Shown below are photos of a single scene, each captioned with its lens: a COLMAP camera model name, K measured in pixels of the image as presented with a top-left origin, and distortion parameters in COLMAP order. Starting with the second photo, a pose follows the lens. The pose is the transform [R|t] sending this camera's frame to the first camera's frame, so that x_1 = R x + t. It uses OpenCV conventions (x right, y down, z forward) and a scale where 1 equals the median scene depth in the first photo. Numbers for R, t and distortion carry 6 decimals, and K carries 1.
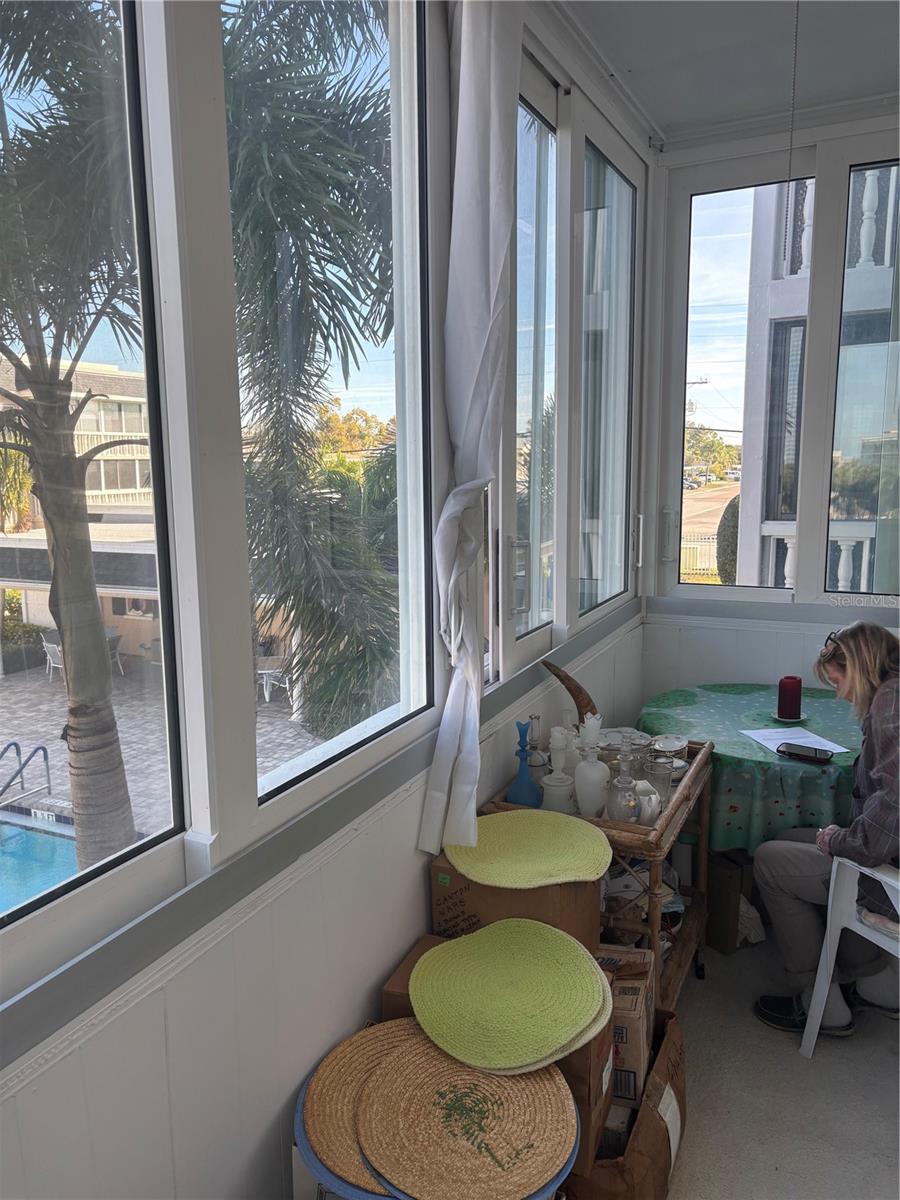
lens RADIAL K [[899.1, 0, 453.3], [0, 899.1, 603.5], [0, 0, 1]] dist [0.058930, -0.048876]
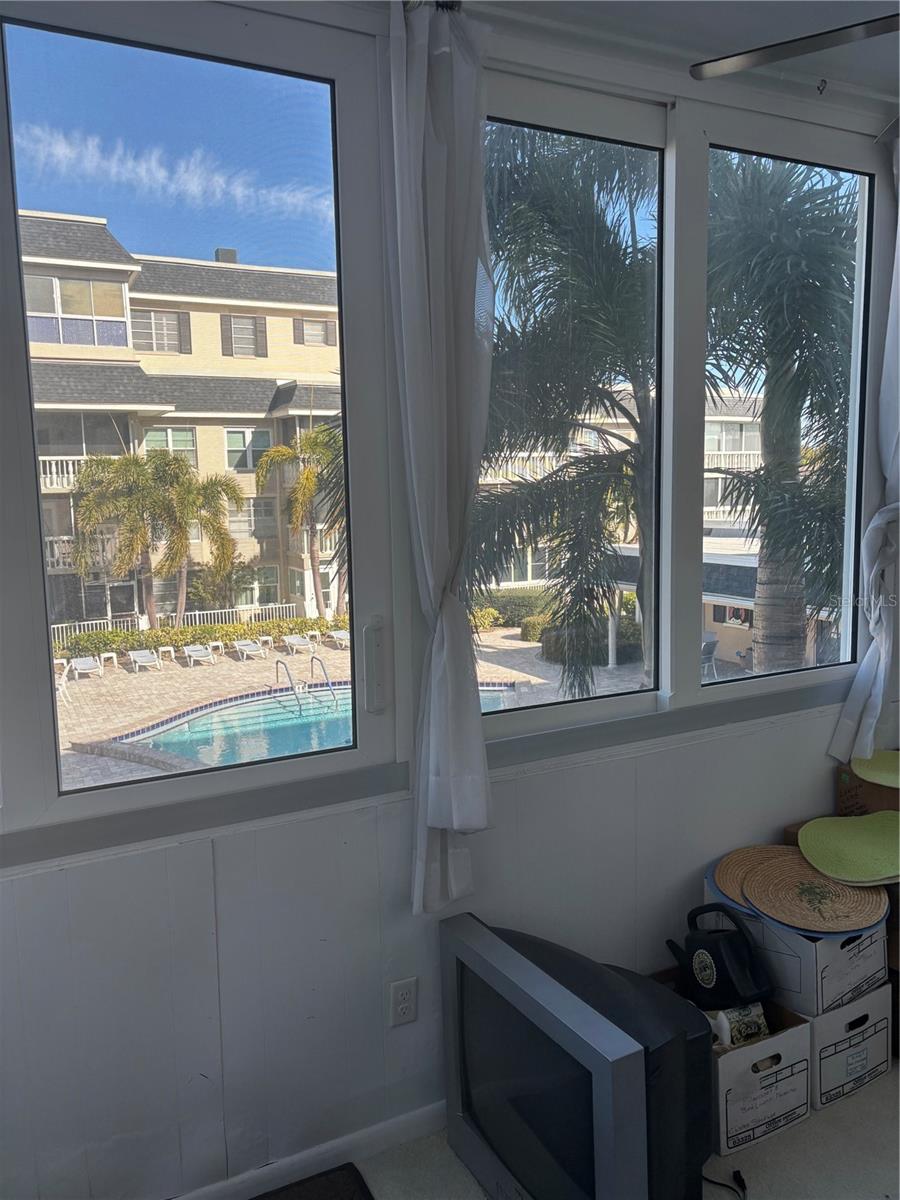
lens RADIAL K [[899.1, 0, 449.6], [0, 899.1, 596.9], [0, 0, 1]] dist [0.058930, -0.048876]
pose [[0.789935, 0.063750, -0.609867, 0.340912], [-0.078476, 0.996913, 0.002562, 0.059212], [0.608148, 0.045836, 0.792499, -0.523216]]
